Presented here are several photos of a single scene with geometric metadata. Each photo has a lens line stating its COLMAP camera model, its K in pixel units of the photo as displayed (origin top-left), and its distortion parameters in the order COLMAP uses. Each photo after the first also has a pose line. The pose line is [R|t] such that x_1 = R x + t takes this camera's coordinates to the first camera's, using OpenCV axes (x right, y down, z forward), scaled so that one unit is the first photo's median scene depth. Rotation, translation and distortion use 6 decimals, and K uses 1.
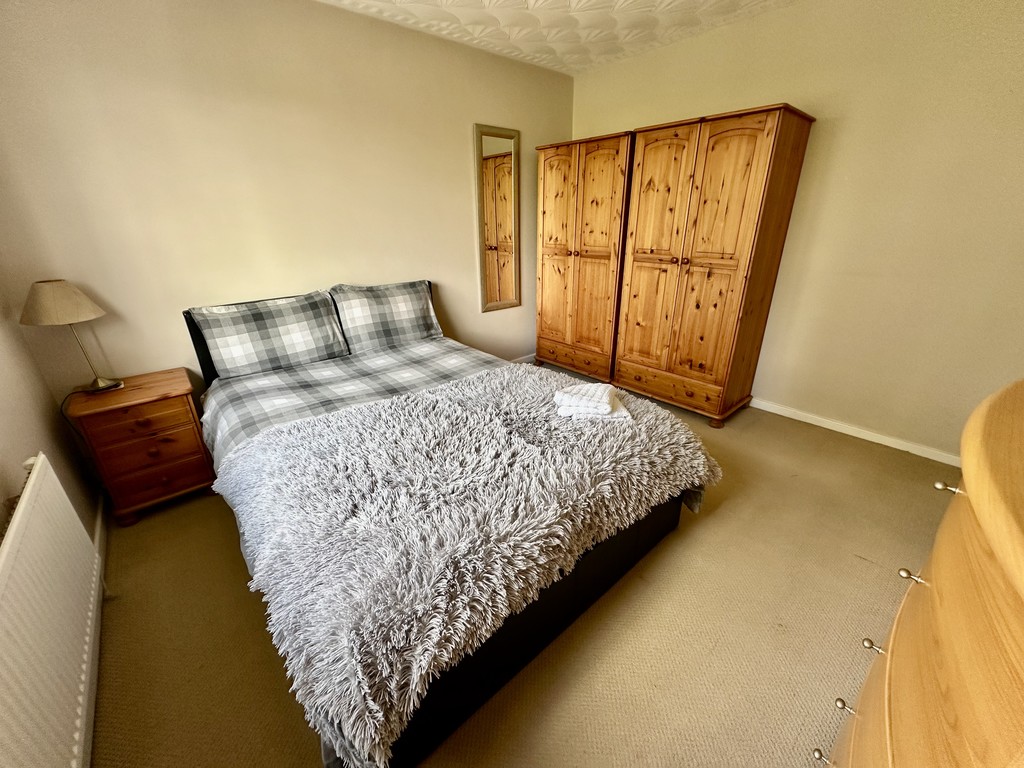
lens RADIAL K [[409.0, 0, 510.2], [0, 409.0, 382.0], [0, 0, 1]] dist [-0.001583, 0.000173]
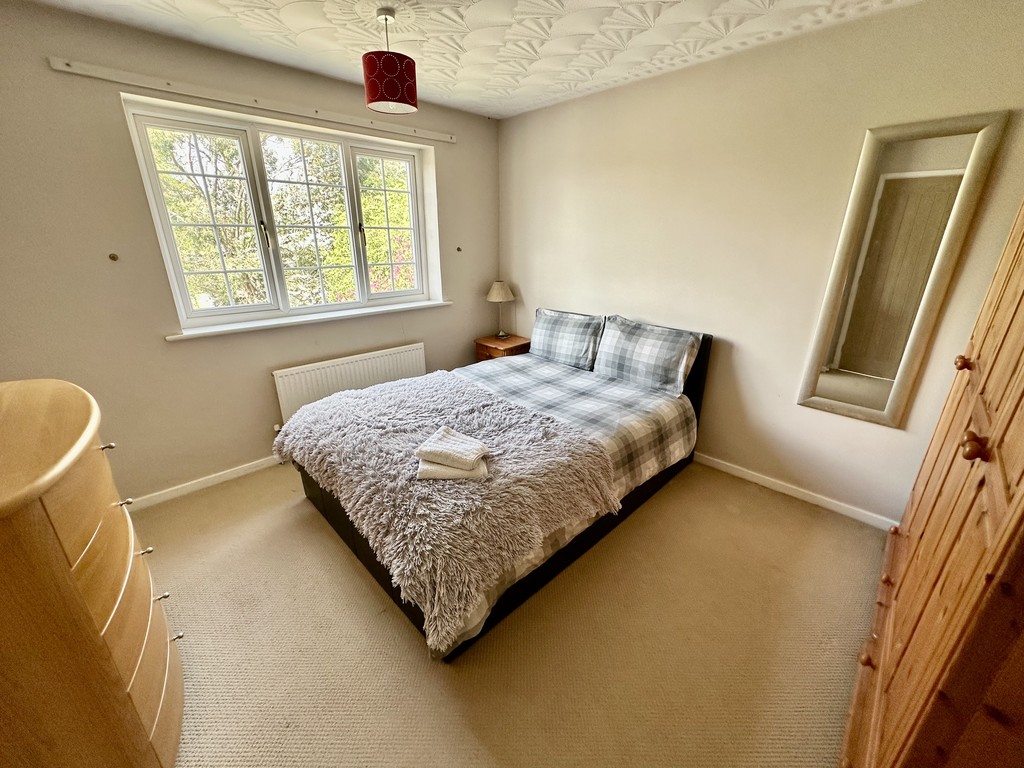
lens RADIAL K [[409.0, 0, 510.2], [0, 409.0, 382.0], [0, 0, 1]] dist [-0.001583, 0.000173]
pose [[0.057618, 0.346011, -0.936460, 0.688781], [-0.379944, 0.875032, 0.299937, -0.295541], [0.923213, 0.338521, 0.181883, 0.559338]]
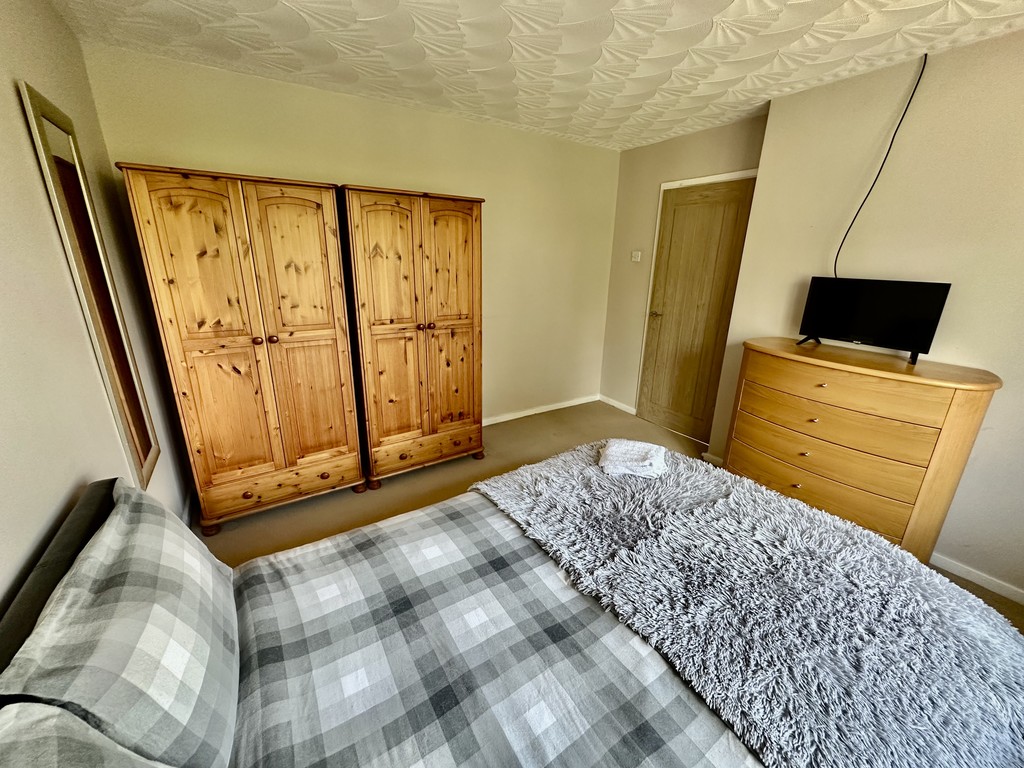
lens RADIAL K [[409.0, 0, 510.2], [0, 409.0, 382.0], [0, 0, 1]] dist [-0.001583, 0.000173]
pose [[0.145019, -0.279718, 0.949067, -0.539545], [0.355772, 0.909793, 0.213780, -0.315196], [-0.923253, 0.306649, 0.231453, 0.625633]]
